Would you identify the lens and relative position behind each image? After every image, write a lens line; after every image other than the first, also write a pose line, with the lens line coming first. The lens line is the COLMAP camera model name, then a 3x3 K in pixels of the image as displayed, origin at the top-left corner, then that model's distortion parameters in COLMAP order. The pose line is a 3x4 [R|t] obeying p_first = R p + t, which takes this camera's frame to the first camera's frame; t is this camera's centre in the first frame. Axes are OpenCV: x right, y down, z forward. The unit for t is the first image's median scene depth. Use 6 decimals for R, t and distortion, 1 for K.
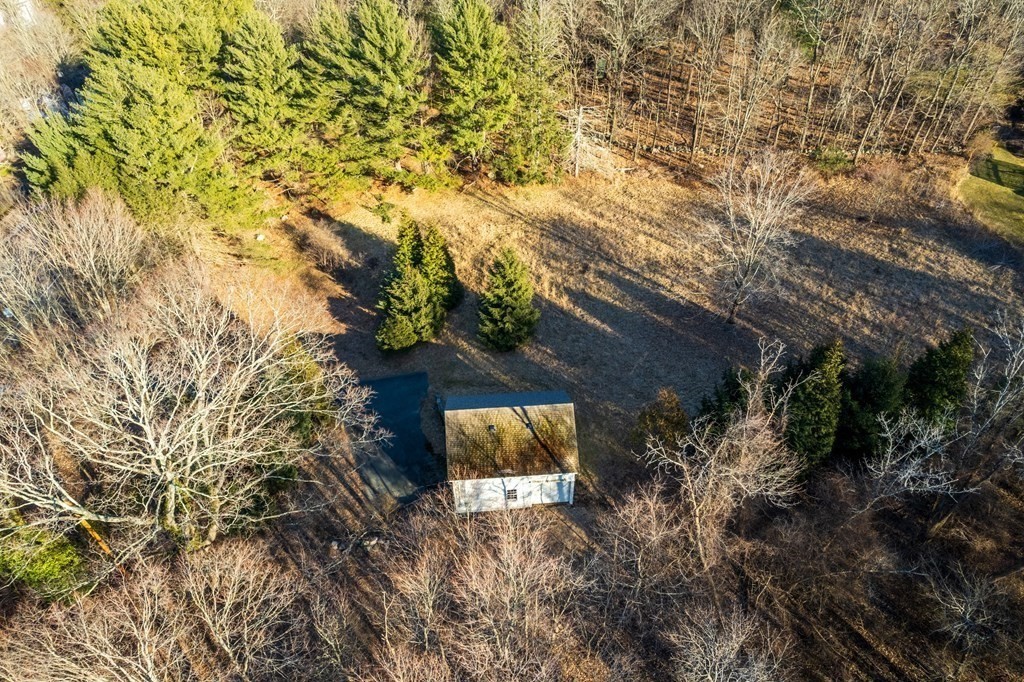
lens RADIAL K [[676.3, 0, 511.2], [0, 676.3, 340.5], [0, 0, 1]] dist [-0.051781, 0.049872]
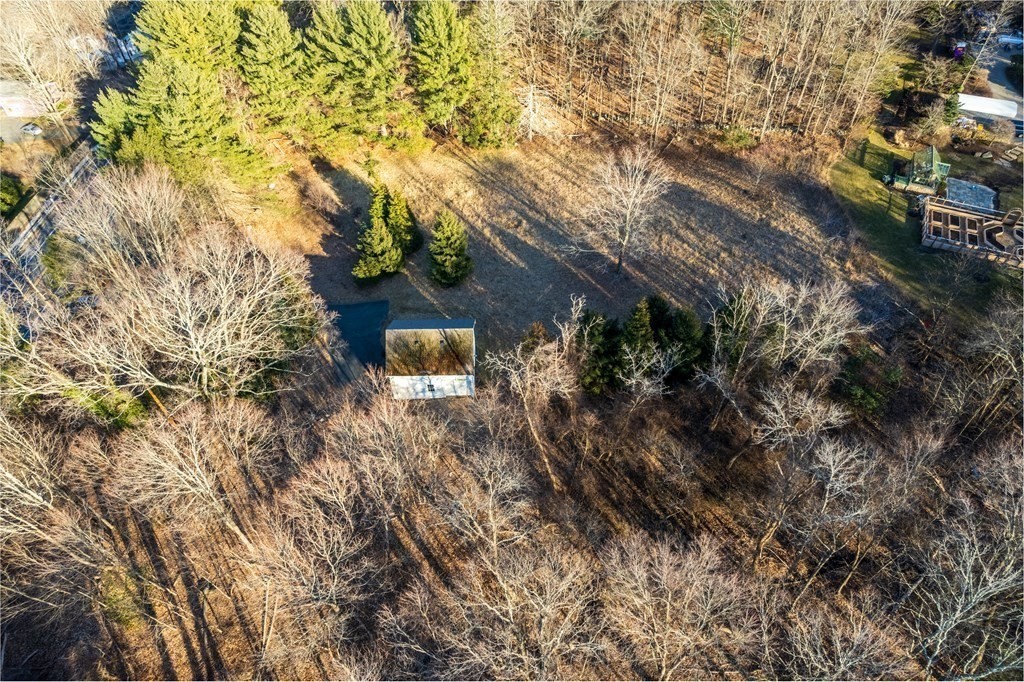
lens RADIAL K [[676.3, 0, 509.4], [0, 676.3, 334.9], [0, 0, 1]] dist [-0.051781, 0.049872]
pose [[0.998333, 0.046435, -0.034278, 0.143564], [-0.042365, 0.992897, 0.111176, -0.038566], [0.039197, -0.109538, 0.993209, -0.294871]]
